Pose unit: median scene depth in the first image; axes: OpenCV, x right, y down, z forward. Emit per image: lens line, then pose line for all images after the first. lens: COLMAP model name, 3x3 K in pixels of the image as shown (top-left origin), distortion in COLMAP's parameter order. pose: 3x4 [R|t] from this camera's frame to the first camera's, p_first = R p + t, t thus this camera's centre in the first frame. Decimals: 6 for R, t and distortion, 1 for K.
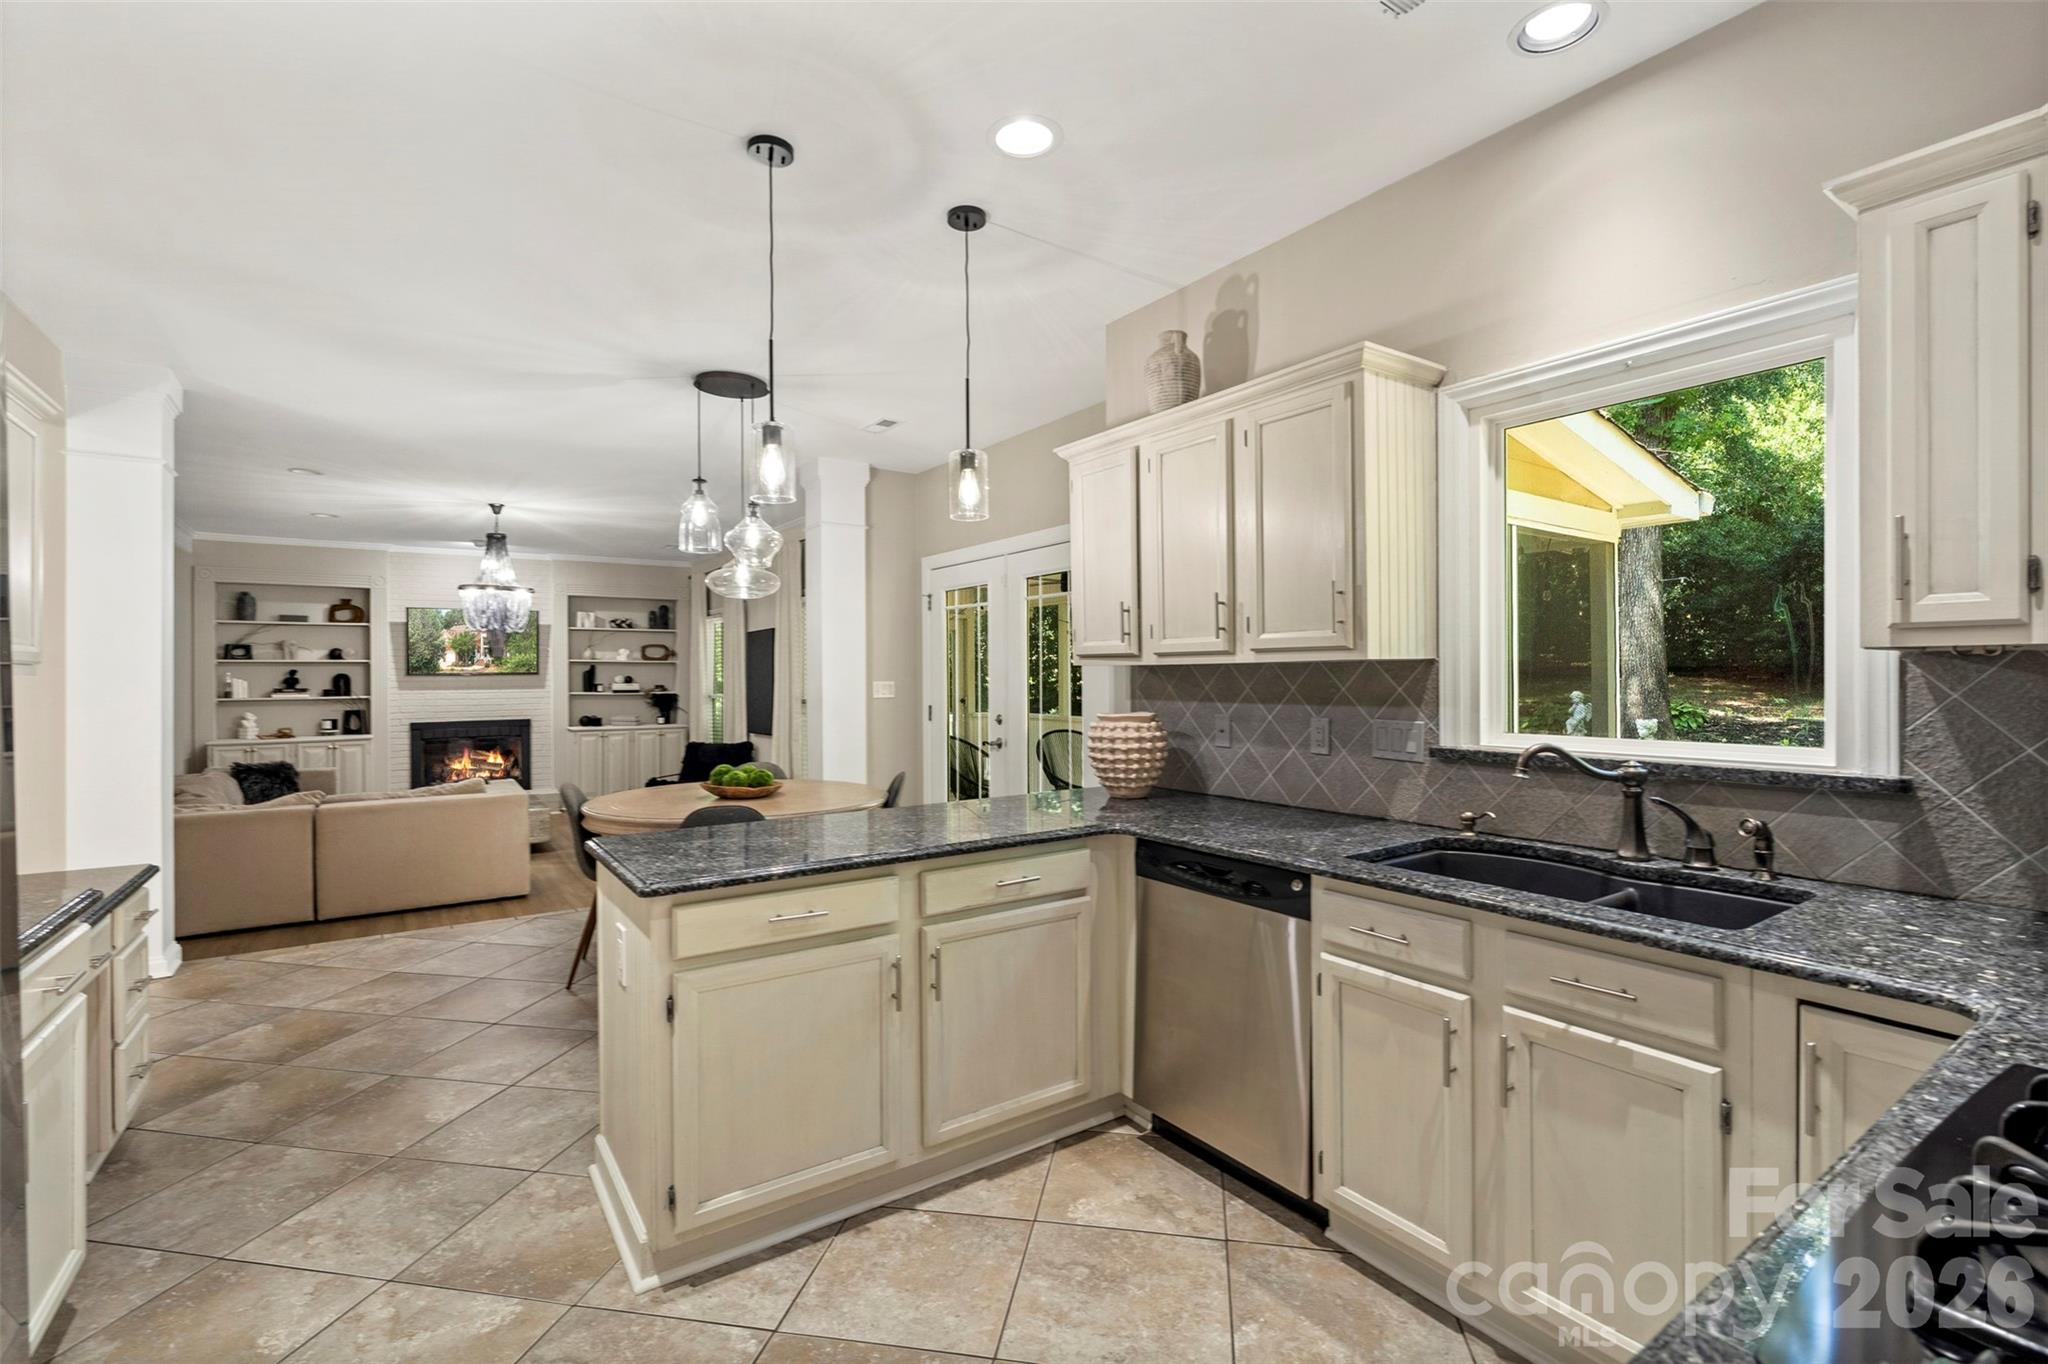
lens RADIAL K [[910.8, 0, 1031.9], [0, 910.8, 673.3], [0, 0, 1]] dist [-0.006431, 0.000528]
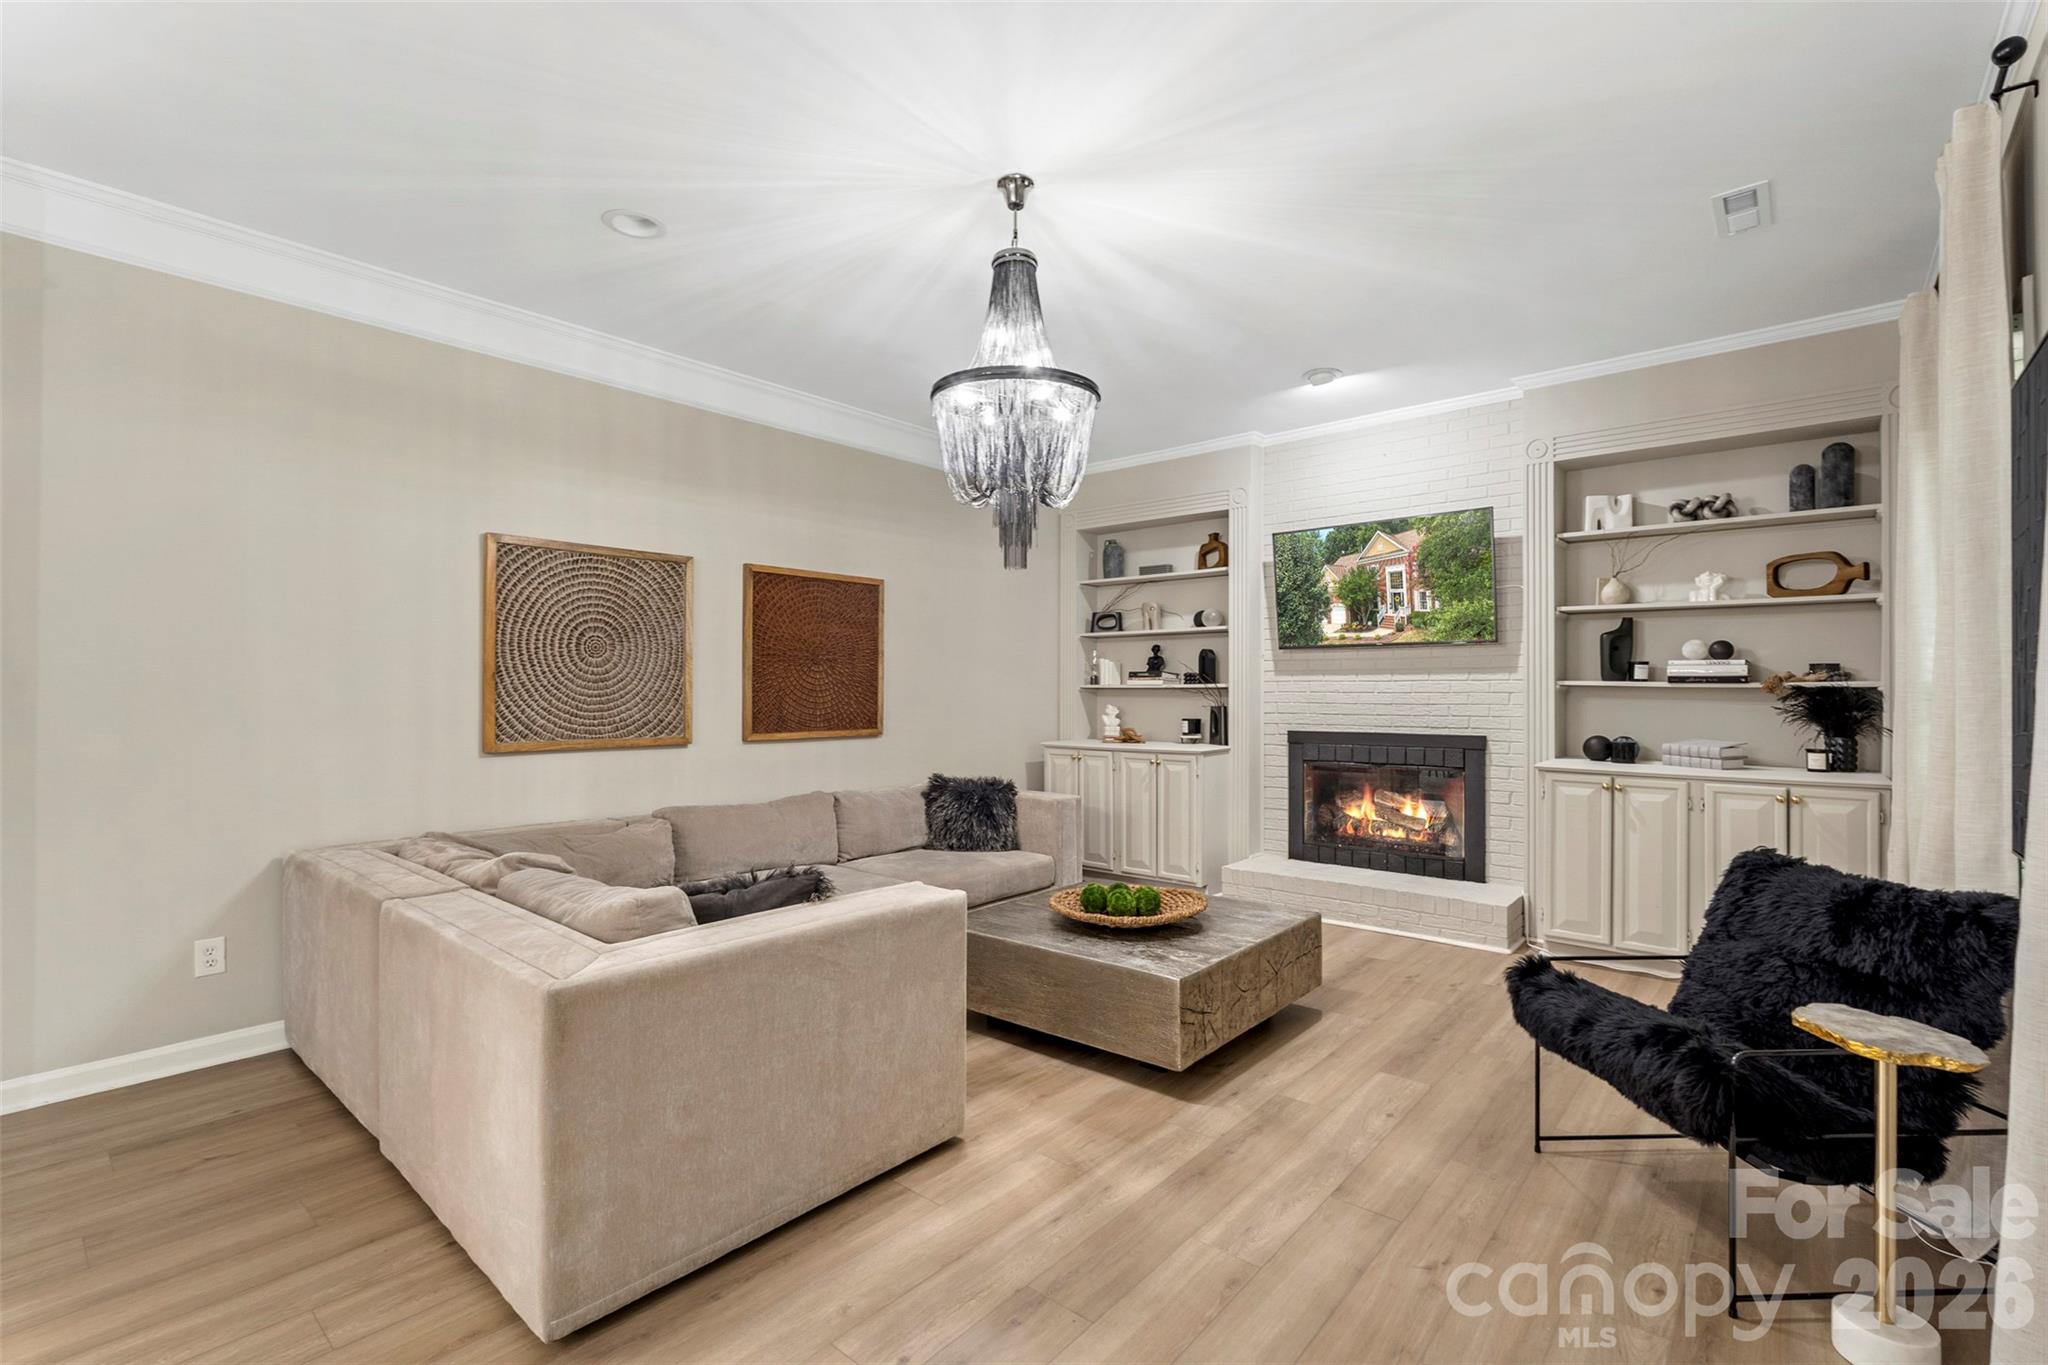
lens RADIAL K [[910.8, 0, 1029.6], [0, 910.8, 686.4], [0, 0, 1]] dist [-0.006431, 0.000528]
pose [[0.249241, 0.002259, -0.968439, -0.158020], [-0.000280, 0.999997, 0.002260, 0.024834], [0.968441, -0.000292, 0.249241, 0.696286]]
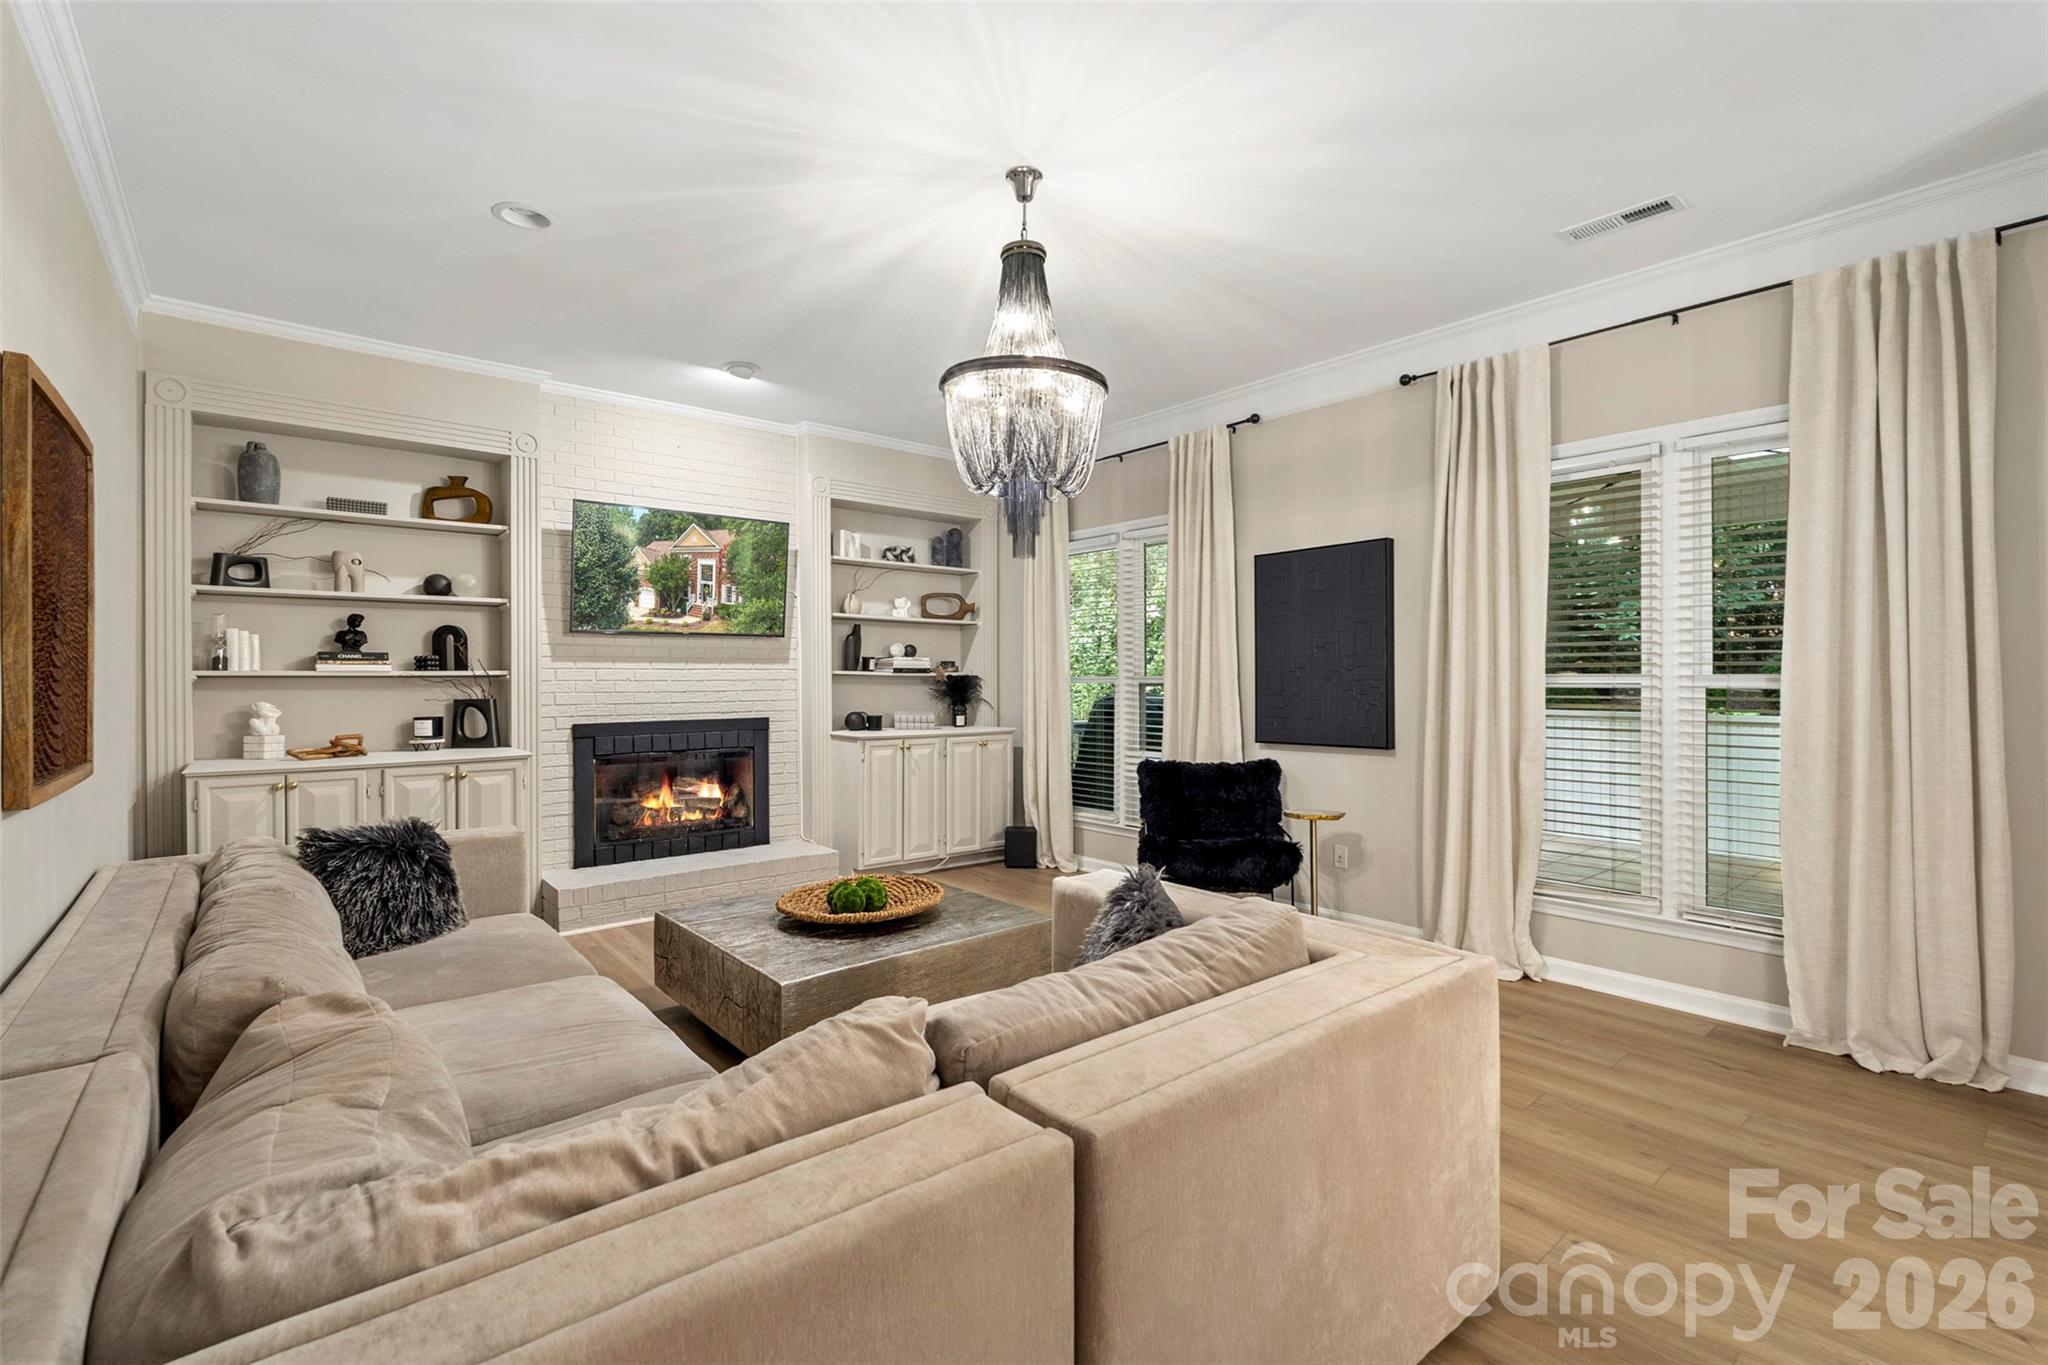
lens RADIAL K [[910.8, 0, 1029.3], [0, 910.8, 678.6], [0, 0, 1]] dist [-0.006431, 0.000528]
pose [[0.995708, 0.003790, 0.092472, -0.477033], [-0.003973, 0.999990, 0.001800, 0.026721], [-0.092464, -0.002160, 0.995714, 0.462609]]
